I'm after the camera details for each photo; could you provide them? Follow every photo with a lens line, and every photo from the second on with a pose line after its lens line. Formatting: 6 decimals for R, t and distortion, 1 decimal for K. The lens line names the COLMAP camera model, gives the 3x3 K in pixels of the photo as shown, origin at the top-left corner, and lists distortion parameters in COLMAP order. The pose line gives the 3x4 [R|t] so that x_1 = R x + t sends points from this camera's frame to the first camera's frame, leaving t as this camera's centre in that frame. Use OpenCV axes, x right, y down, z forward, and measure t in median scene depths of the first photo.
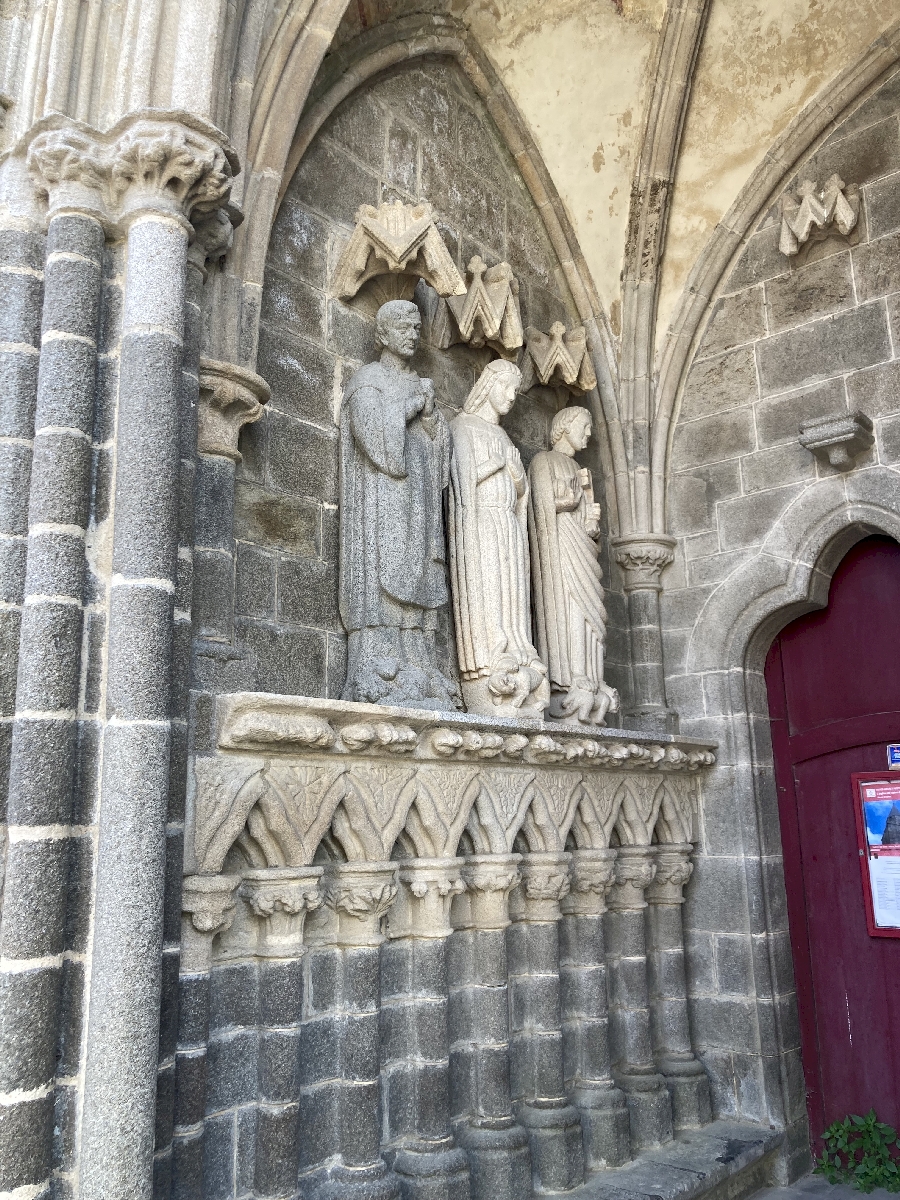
lens RADIAL K [[981.6, 0, 451.3], [0, 981.6, 602.4], [0, 0, 1]] dist [0.023224, -0.032027]
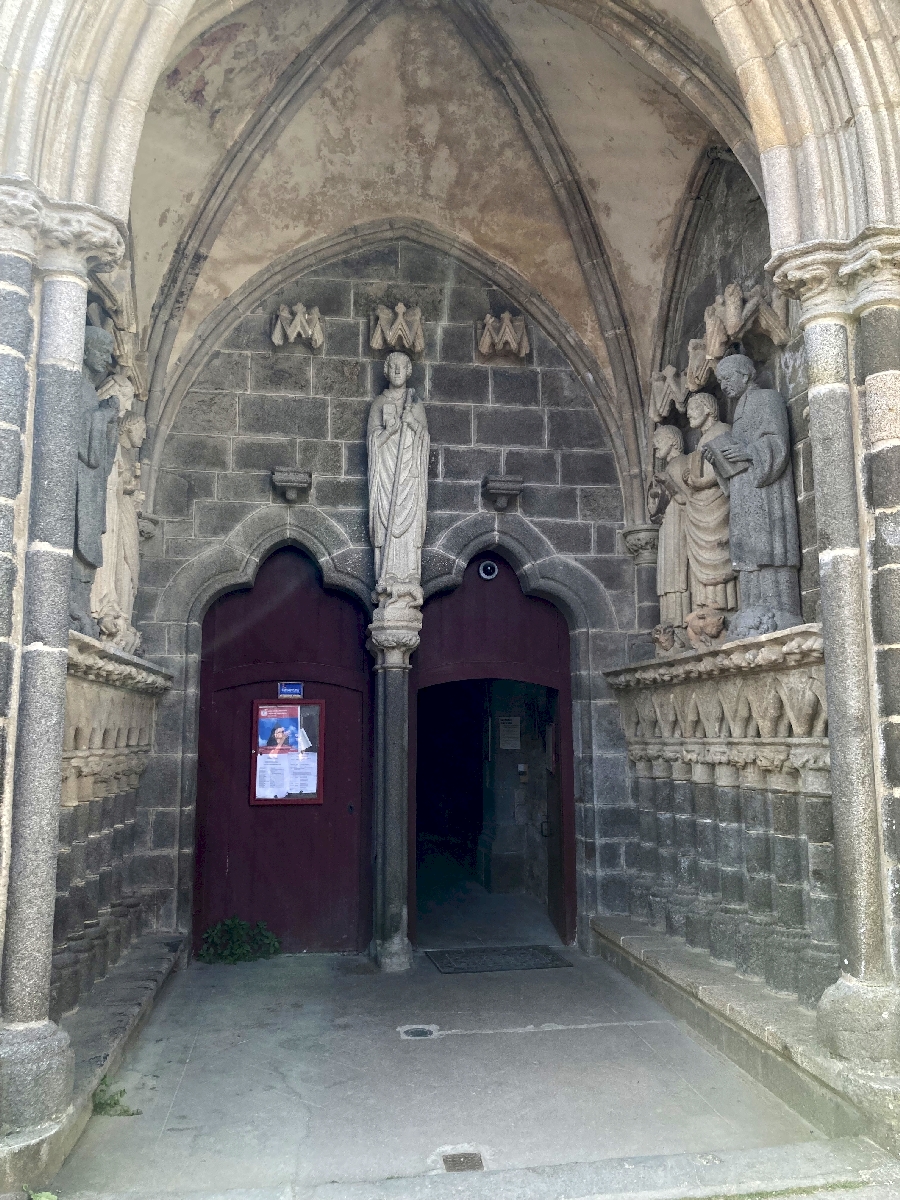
lens RADIAL K [[981.6, 0, 450.5], [0, 981.6, 597.1], [0, 0, 1]] dist [0.023224, -0.032027]
pose [[0.649274, 0.122105, 0.750689, -0.539454], [-0.176866, 0.984209, -0.007117, -0.023694], [-0.739704, -0.128151, 0.660617, -0.194210]]
